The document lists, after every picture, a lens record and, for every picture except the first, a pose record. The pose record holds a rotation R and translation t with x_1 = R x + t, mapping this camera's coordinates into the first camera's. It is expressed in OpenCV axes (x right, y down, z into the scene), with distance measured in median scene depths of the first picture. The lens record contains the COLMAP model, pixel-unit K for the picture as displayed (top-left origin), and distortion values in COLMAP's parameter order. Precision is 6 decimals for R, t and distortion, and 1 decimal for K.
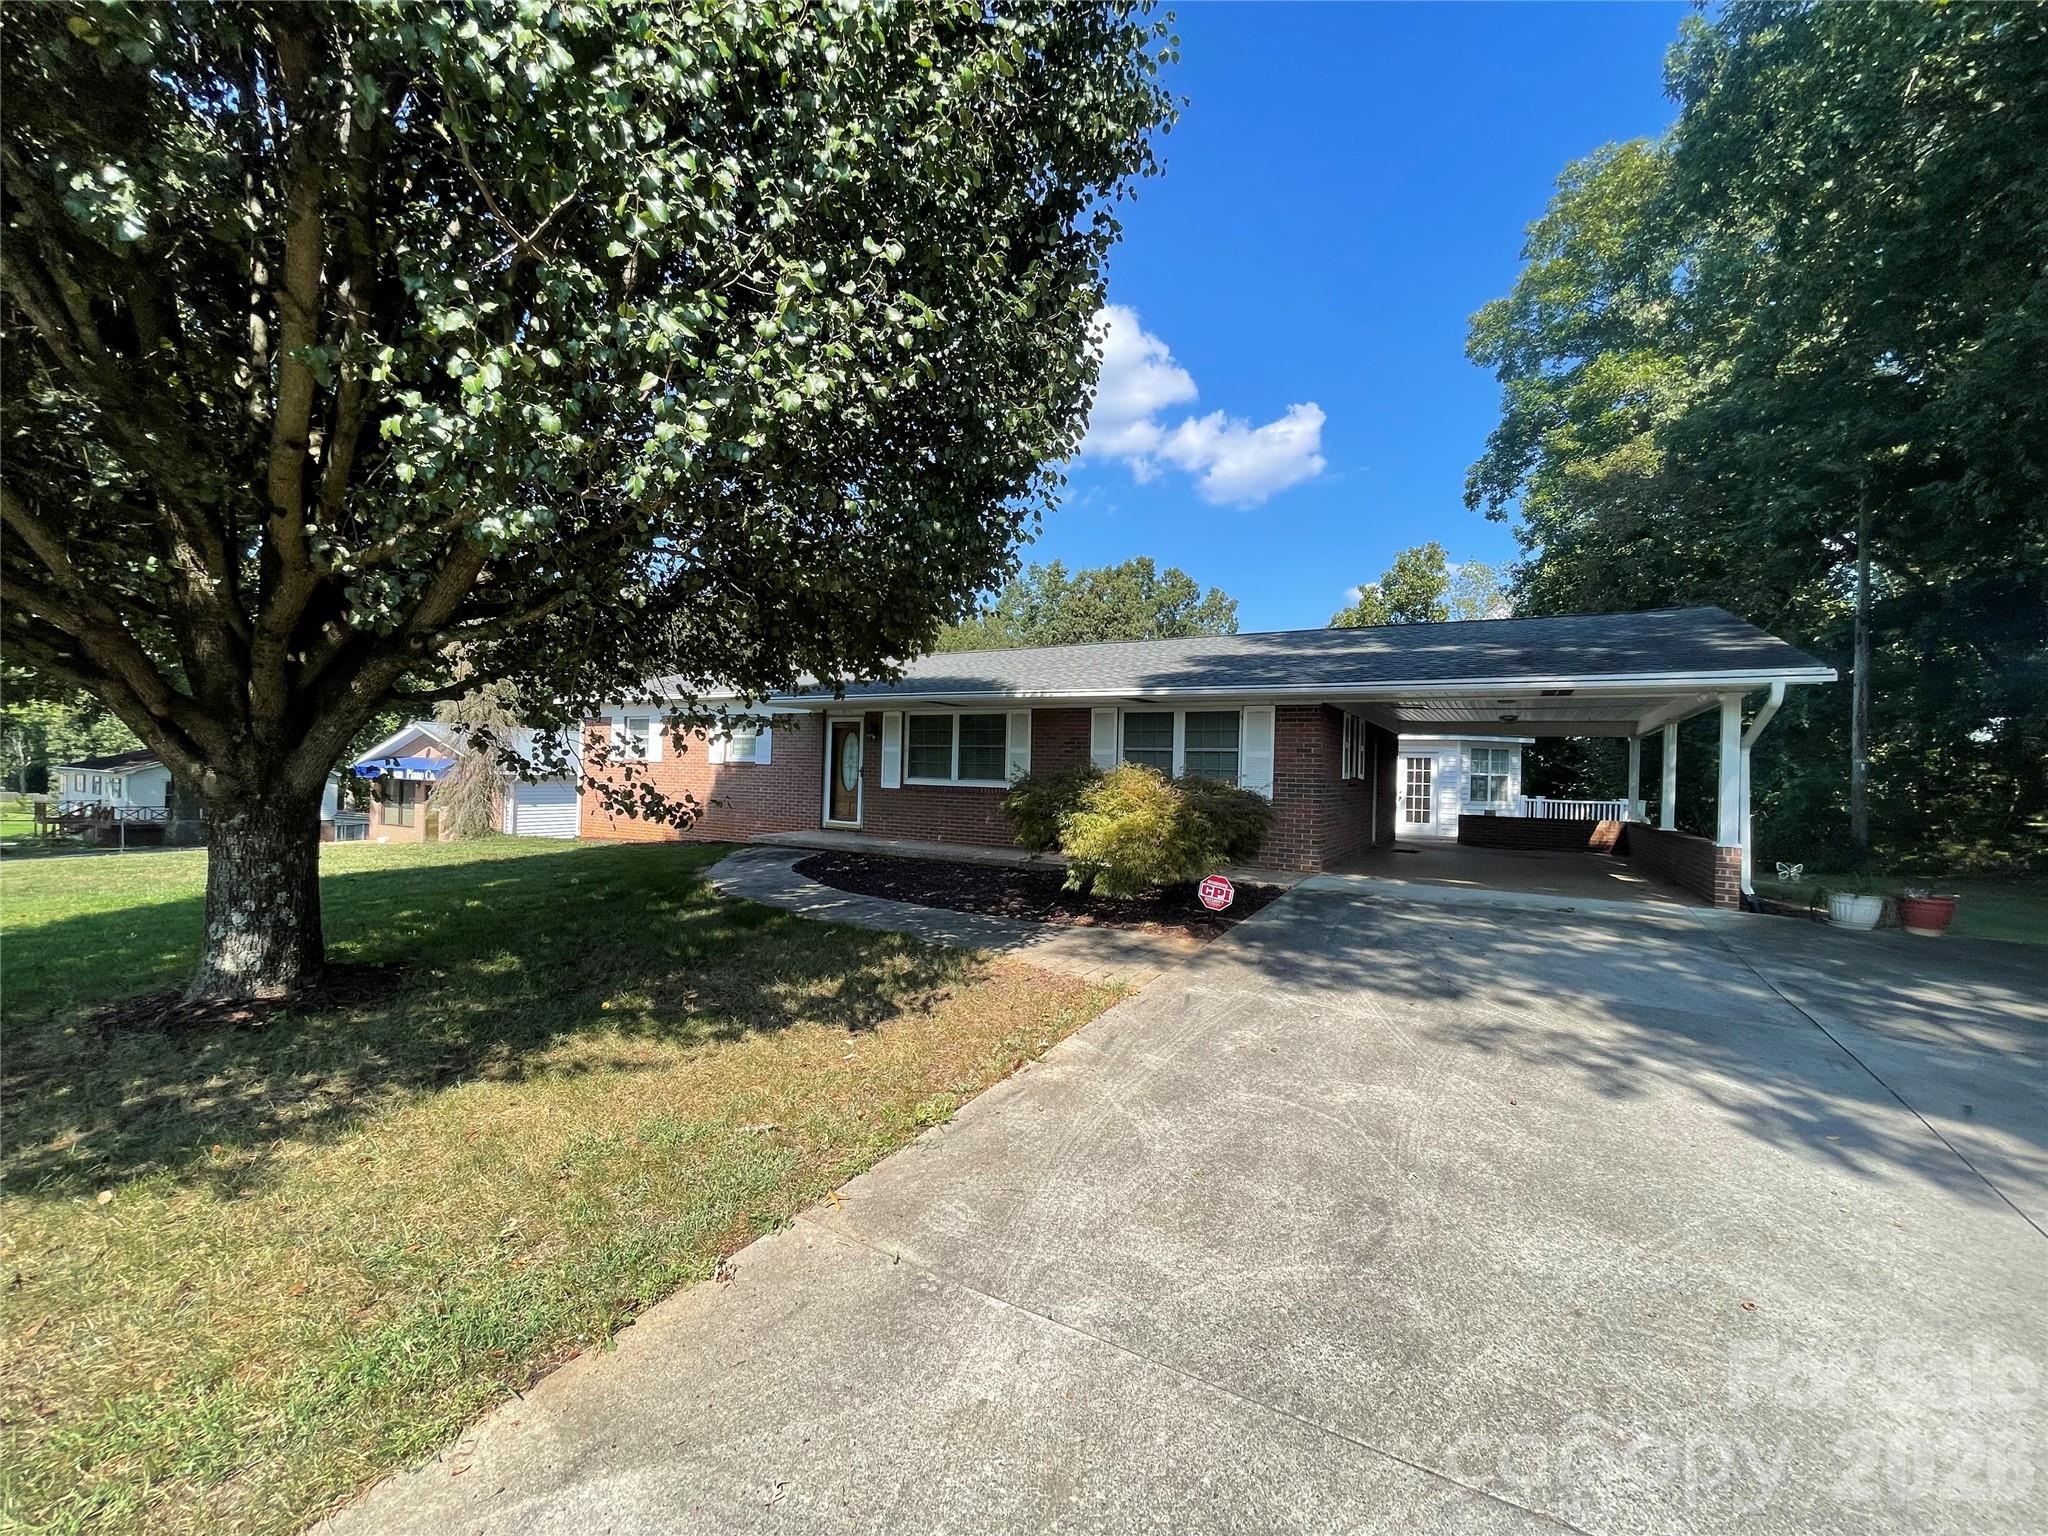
lens RADIAL K [[838.4, 0, 1024.0], [0, 838.4, 768.0], [0, 0, 1]] dist [-0.021771, 0.017462]
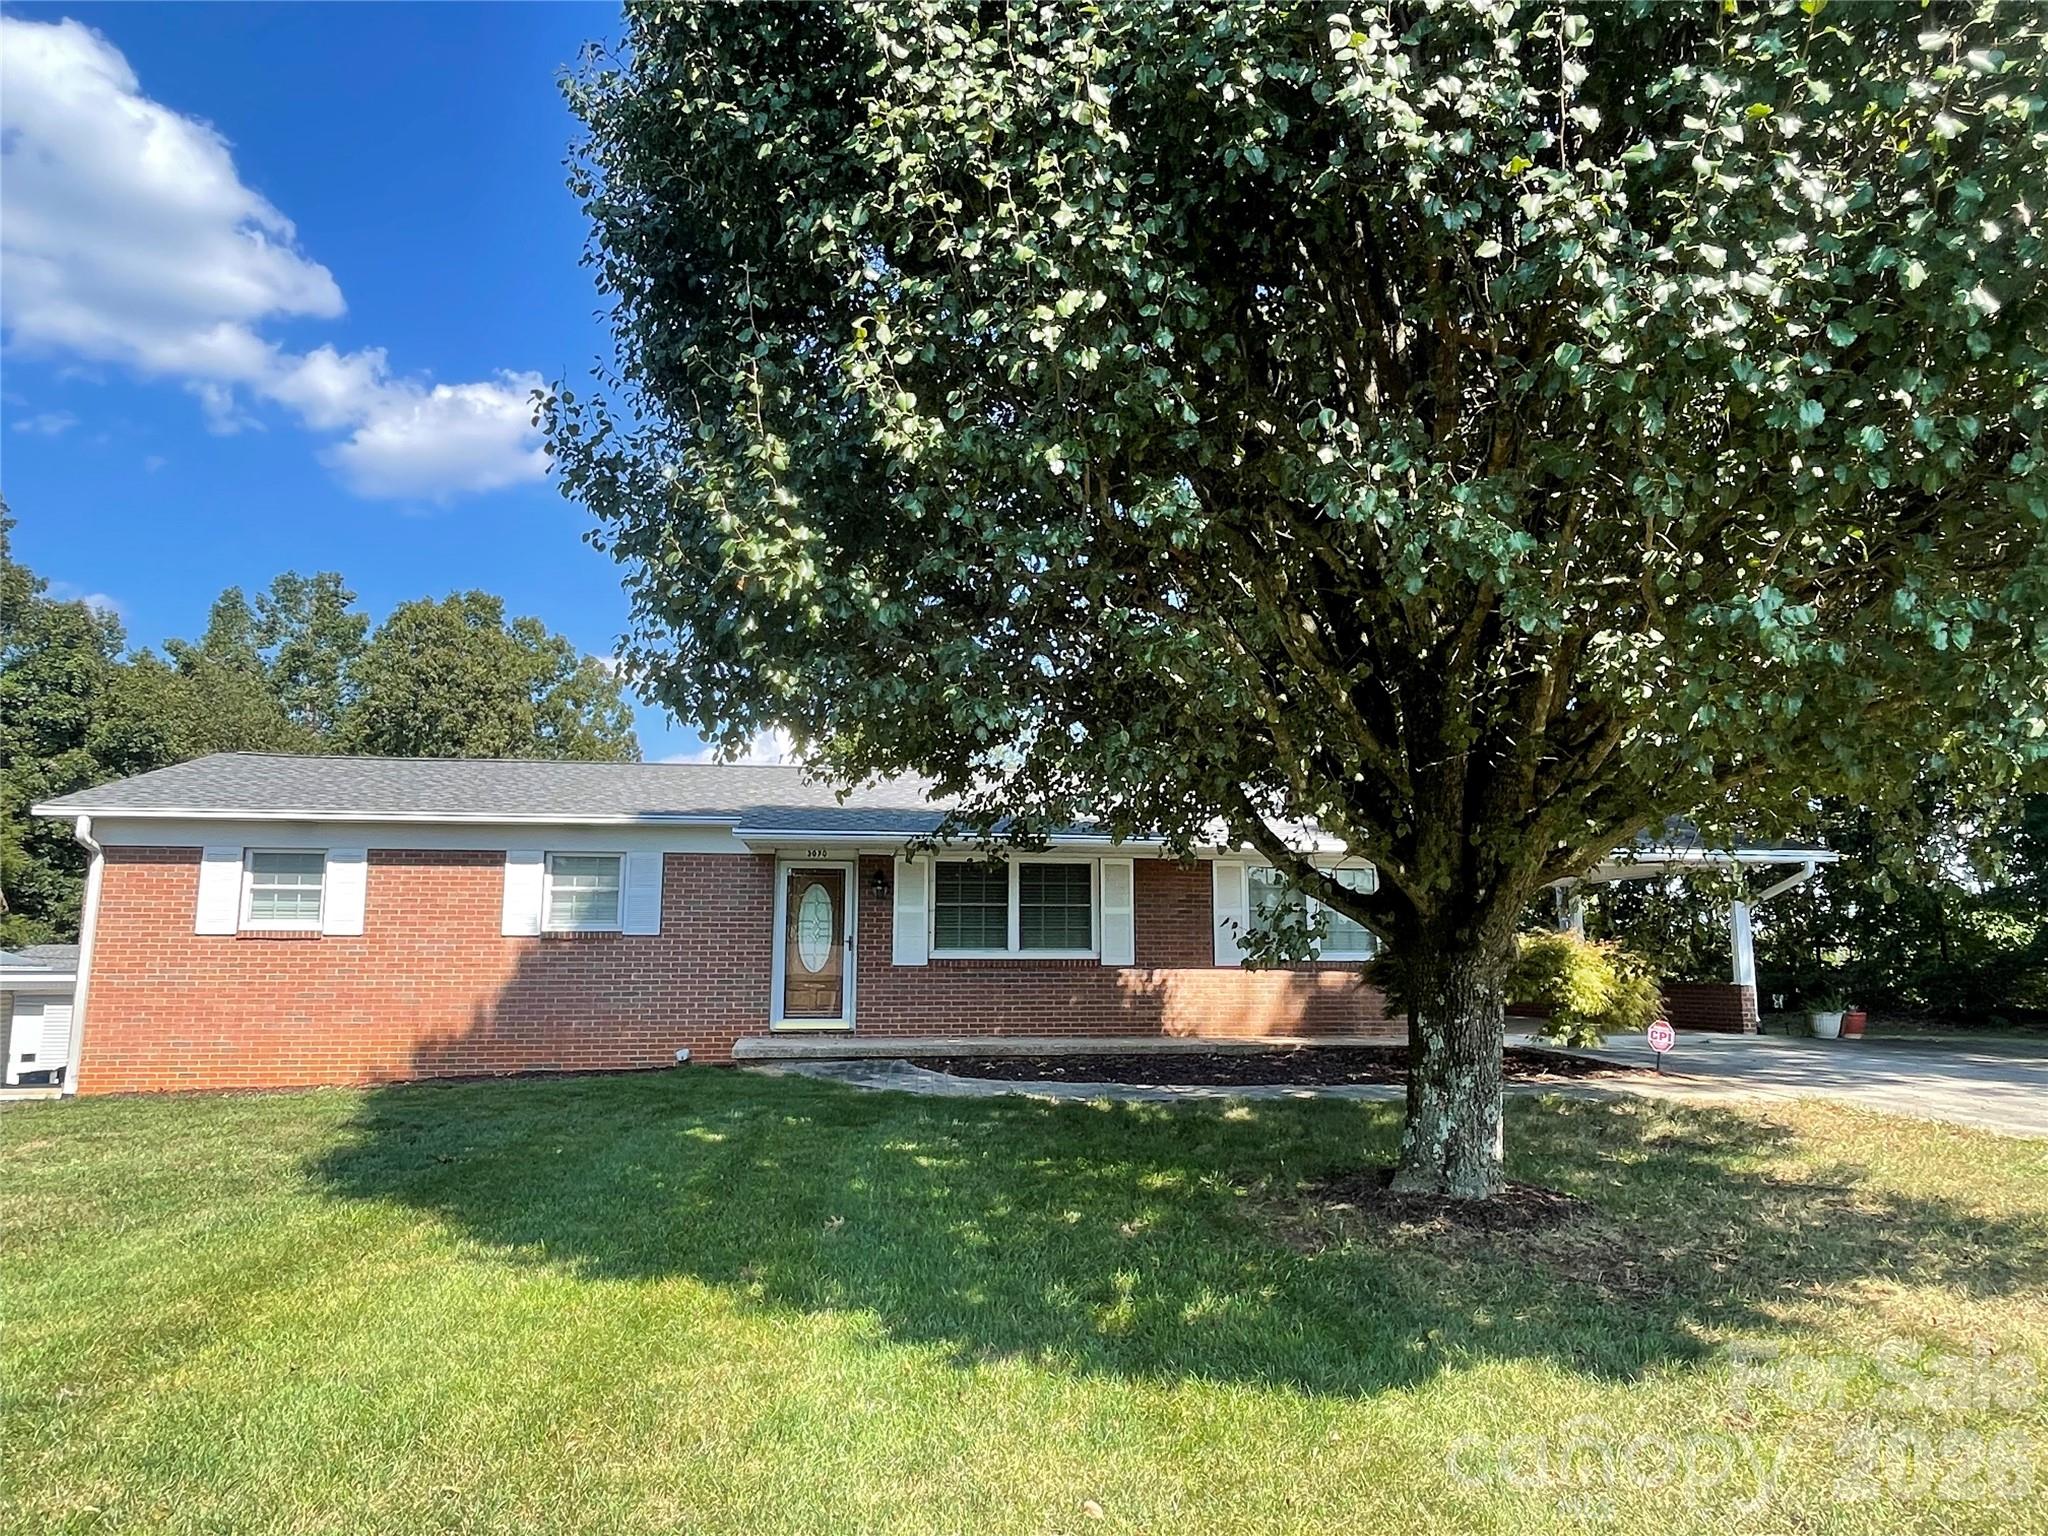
lens RADIAL K [[1282.5, 0, 1024.0], [0, 1282.5, 768.0], [0, 0, 1]] dist [0.045214, 0.000130]
pose [[0.752705, 0.064047, 0.655236, -0.702455], [0.017815, 0.992911, -0.117519, -0.010149], [-0.658117, 0.100130, 0.746228, 0.106583]]
